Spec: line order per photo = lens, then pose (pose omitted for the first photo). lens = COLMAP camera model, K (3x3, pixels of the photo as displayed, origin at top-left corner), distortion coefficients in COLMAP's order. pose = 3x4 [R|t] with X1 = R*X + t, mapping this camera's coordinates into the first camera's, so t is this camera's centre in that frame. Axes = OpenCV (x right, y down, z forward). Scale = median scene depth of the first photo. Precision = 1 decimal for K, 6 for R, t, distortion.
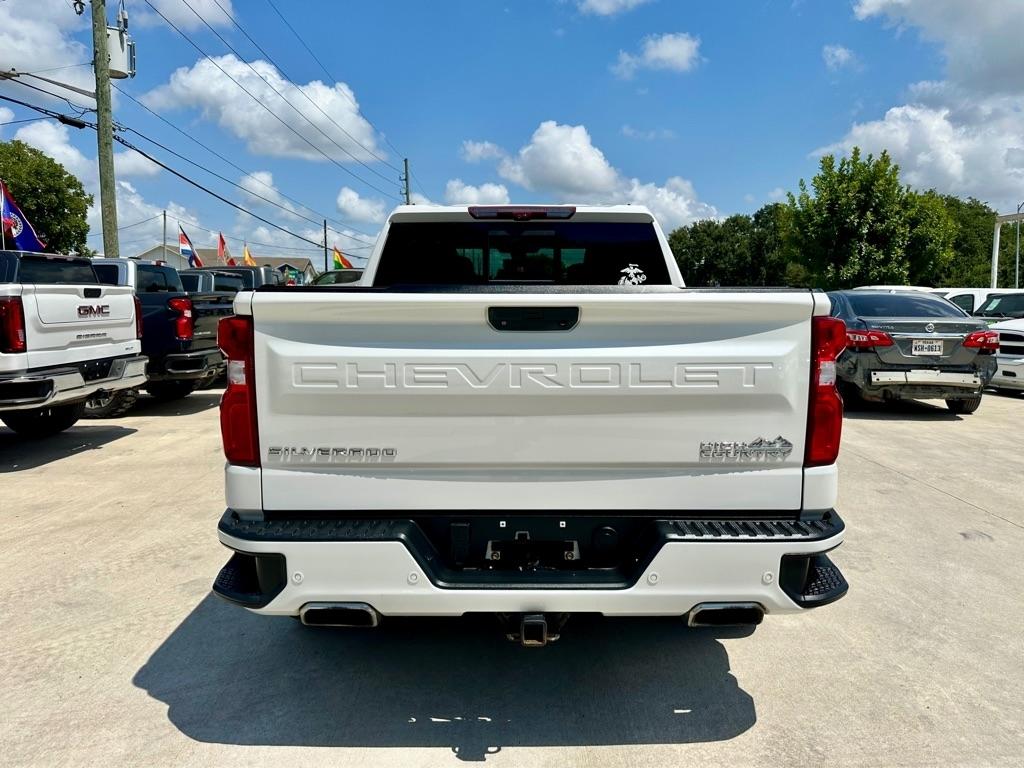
lens RADIAL K [[739.9, 0, 509.6], [0, 739.9, 380.2], [0, 0, 1]] dist [0.025443, -0.033768]
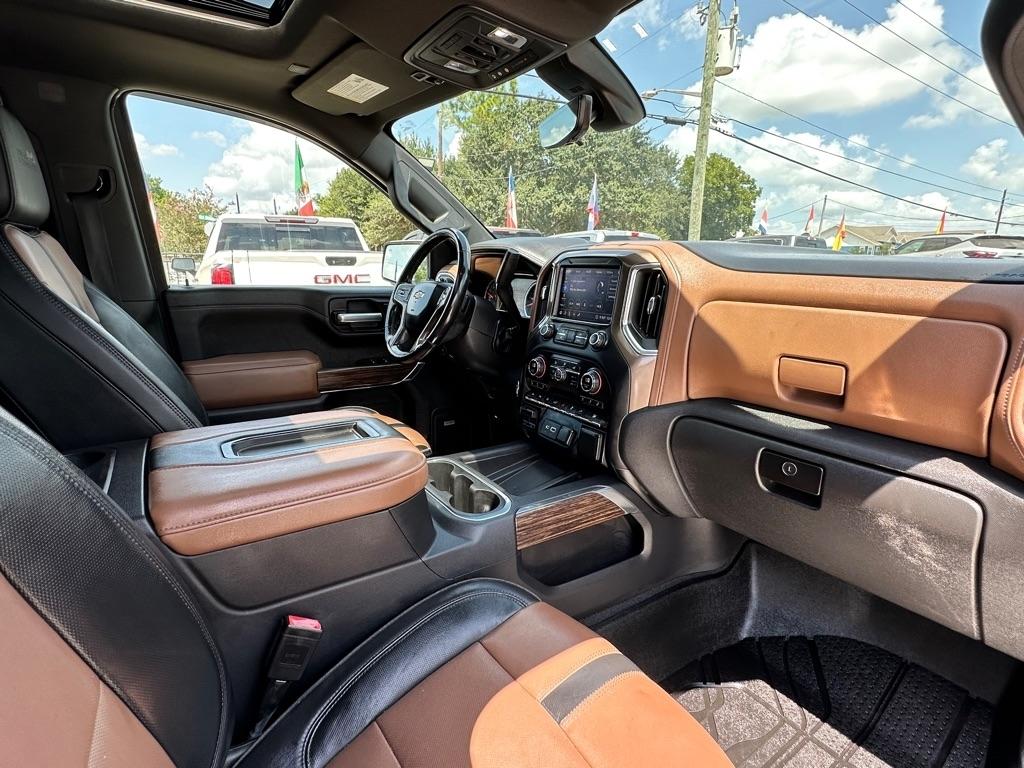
lens RADIAL K [[522.3, 0, 513.6], [0, 522.3, 386.7], [0, 0, 1]] dist [-0.007701, -0.000661]
pose [[0.548922, 0.196096, -0.812546, 0.145771], [-0.101047, 0.980530, 0.168374, -0.095659], [0.829743, -0.010319, 0.558050, 0.819537]]
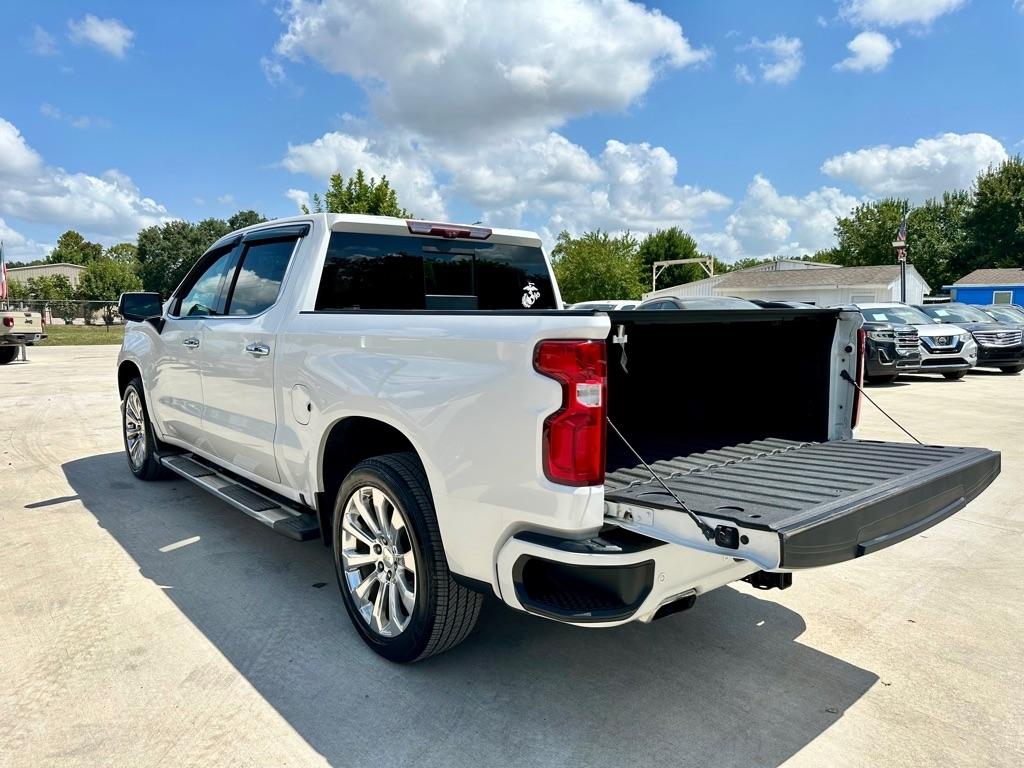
lens RADIAL K [[722.3, 0, 505.1], [0, 722.3, 383.5], [0, 0, 1]] dist [0.037992, -0.049438]
pose [[0.770111, -0.066466, 0.634437, -0.365423], [0.065852, 0.997527, 0.024570, -0.019889], [-0.634501, 0.022858, 0.772584, 0.104342]]
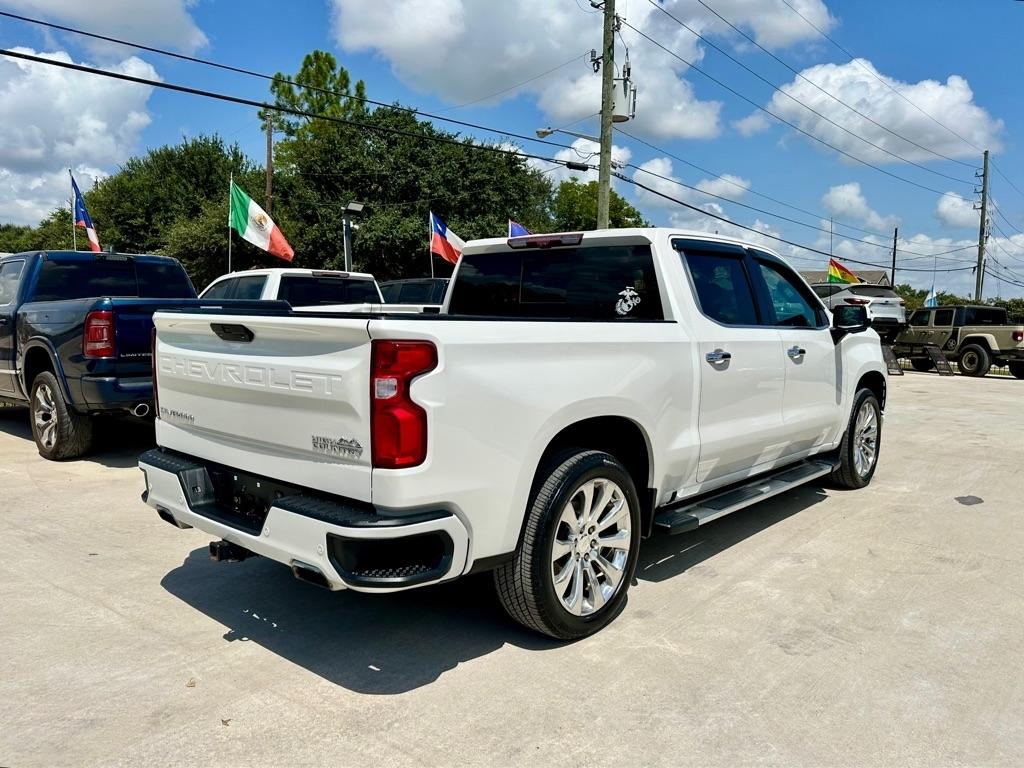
lens RADIAL K [[752.3, 0, 515.9], [0, 752.3, 391.1], [0, 0, 1]] dist [0.035960, -0.041634]
pose [[0.750680, 0.079055, -0.655919, 0.457537], [-0.084693, 0.996139, 0.023132, -0.017000], [0.655214, 0.038188, 0.754477, 0.086407]]
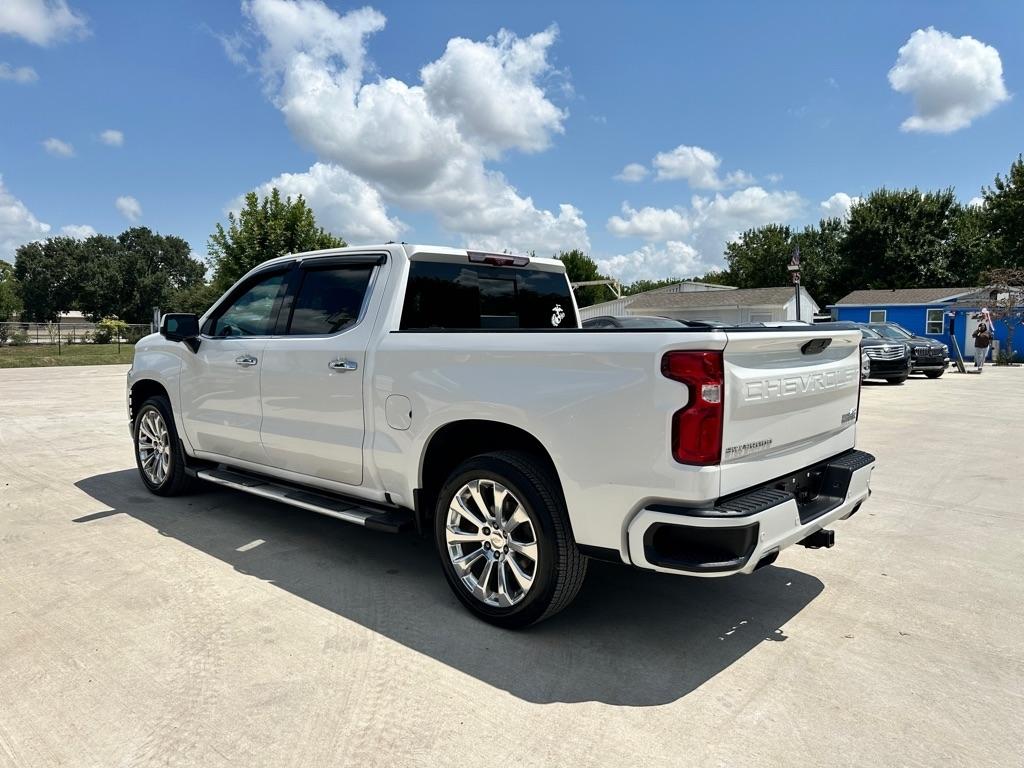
lens RADIAL K [[722.3, 0, 508.8], [0, 722.3, 389.9], [0, 0, 1]] dist [0.037992, -0.049438]
pose [[0.675172, -0.066504, 0.734657, -0.529677], [0.080323, 0.996634, 0.016400, -0.021614], [-0.733274, 0.047937, 0.678241, 0.123135]]
